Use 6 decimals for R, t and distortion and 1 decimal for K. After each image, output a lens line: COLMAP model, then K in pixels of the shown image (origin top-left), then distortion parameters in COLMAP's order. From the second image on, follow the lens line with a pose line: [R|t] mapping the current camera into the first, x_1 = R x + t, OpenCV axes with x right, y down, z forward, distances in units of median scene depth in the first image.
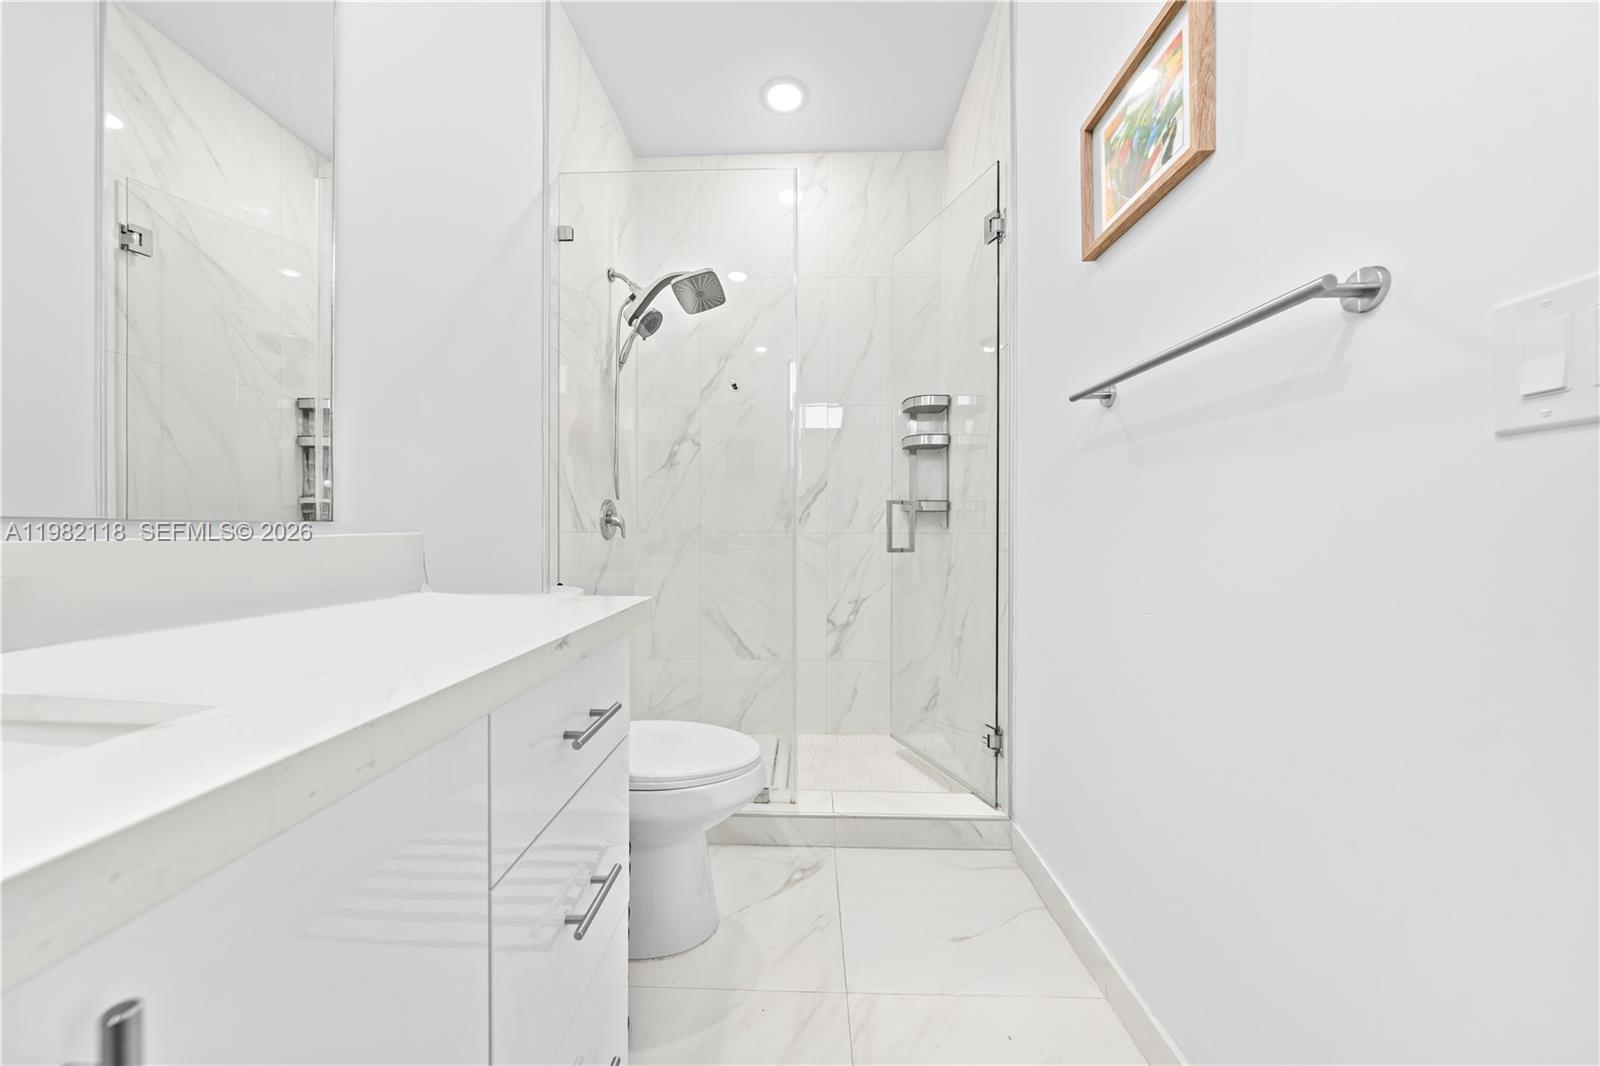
lens RADIAL K [[551.6, 0, 796.9], [0, 551.6, 533.1], [0, 0, 1]] dist [-0.005316, 0.000333]
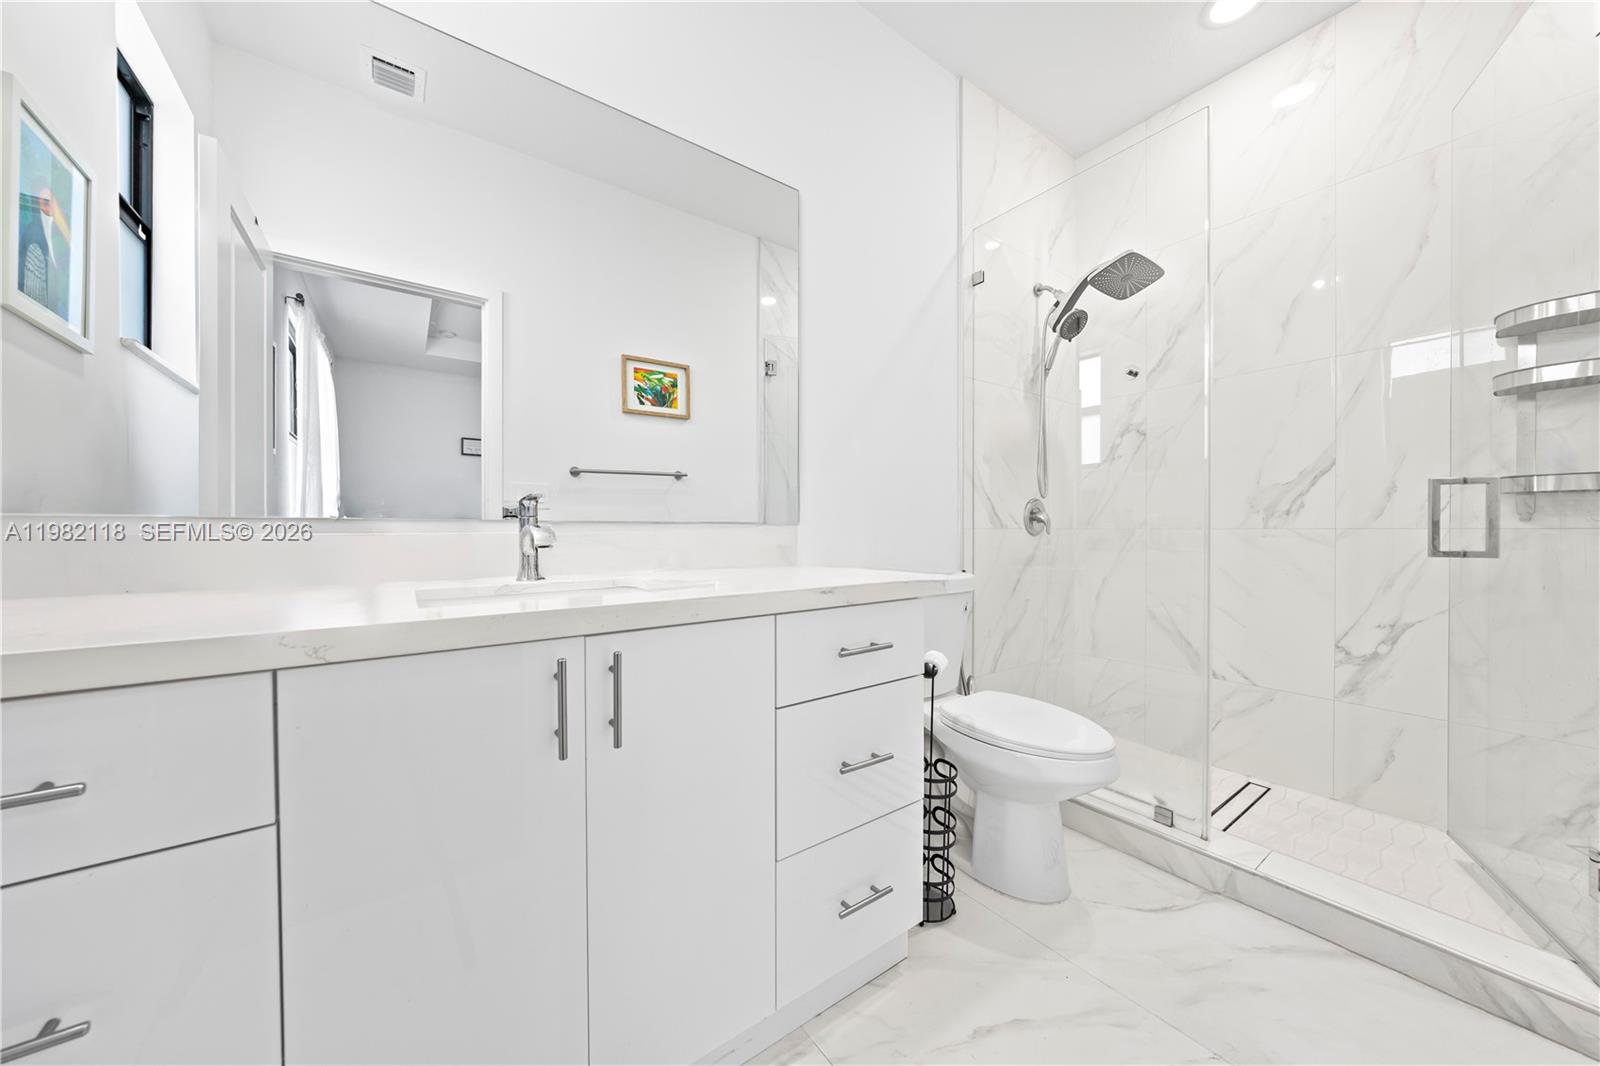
lens RADIAL K [[551.6, 0, 789.8], [0, 551.6, 531.1], [0, 0, 1]] dist [-0.005316, 0.000333]
pose [[0.598034, -0.002755, -0.801466, 0.233235], [0.000298, 0.999995, -0.003215, 0.006009], [0.801471, 0.001684, 0.598032, -0.031353]]
